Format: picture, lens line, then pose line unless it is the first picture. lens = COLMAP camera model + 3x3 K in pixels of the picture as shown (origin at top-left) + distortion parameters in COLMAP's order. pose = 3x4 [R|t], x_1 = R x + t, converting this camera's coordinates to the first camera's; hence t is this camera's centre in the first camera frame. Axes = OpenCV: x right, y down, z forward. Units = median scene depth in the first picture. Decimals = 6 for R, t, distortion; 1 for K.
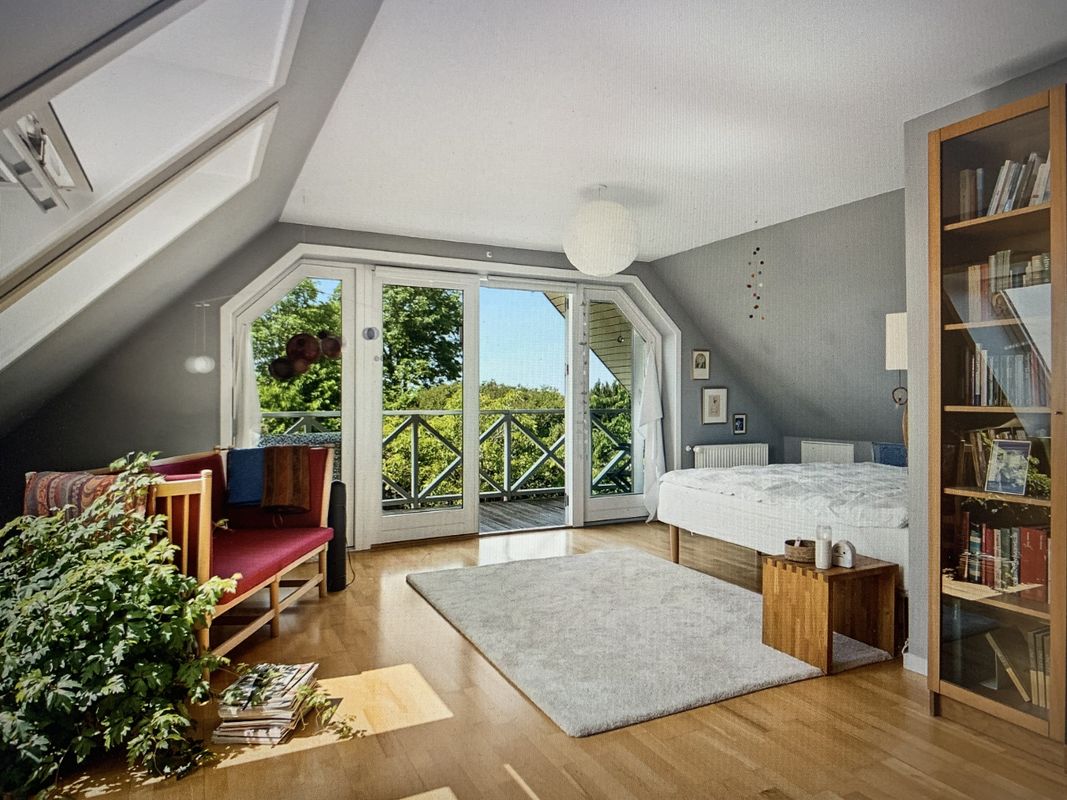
lens RADIAL K [[692.9, 0, 598.9], [0, 692.9, 399.8], [0, 0, 1]] dist [0.002282, -0.004980]
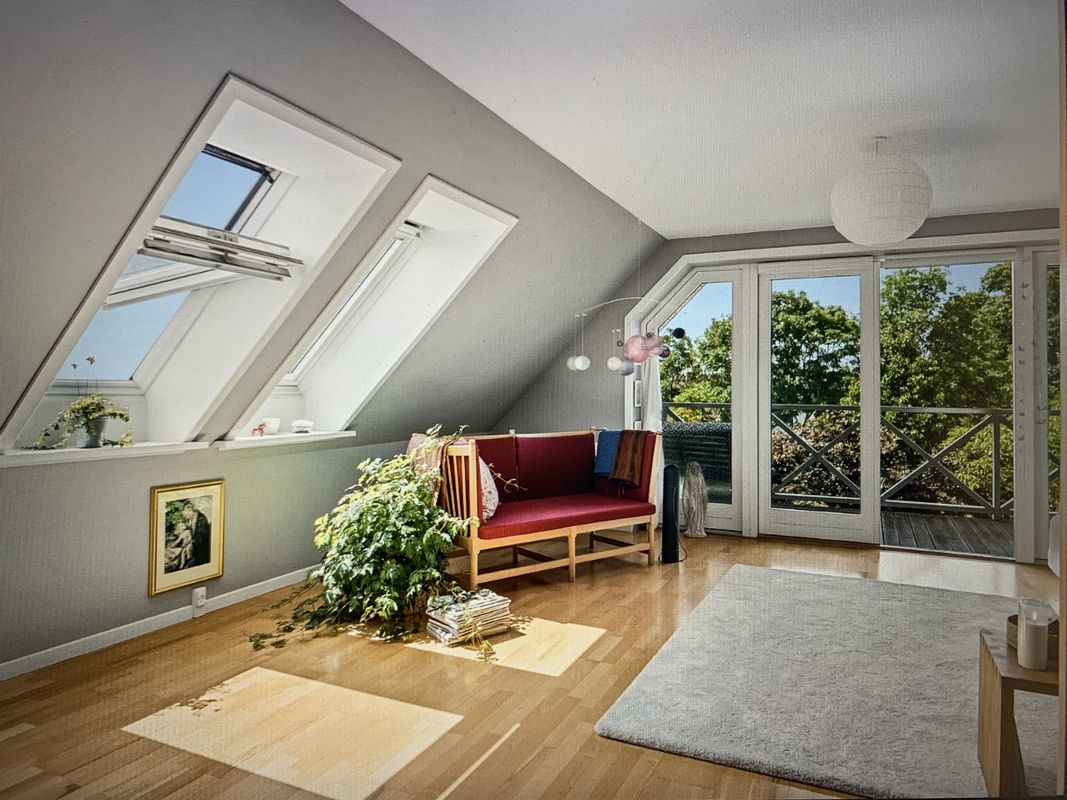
lens RADIAL K [[692.9, 0, 598.9], [0, 692.9, 399.8], [0, 0, 1]] dist [0.002282, -0.004980]
pose [[0.622378, 0.026621, -0.782264, 0.663665], [-0.020810, 0.999631, 0.017461, -0.004767], [0.782440, 0.005412, 0.622703, 0.351034]]
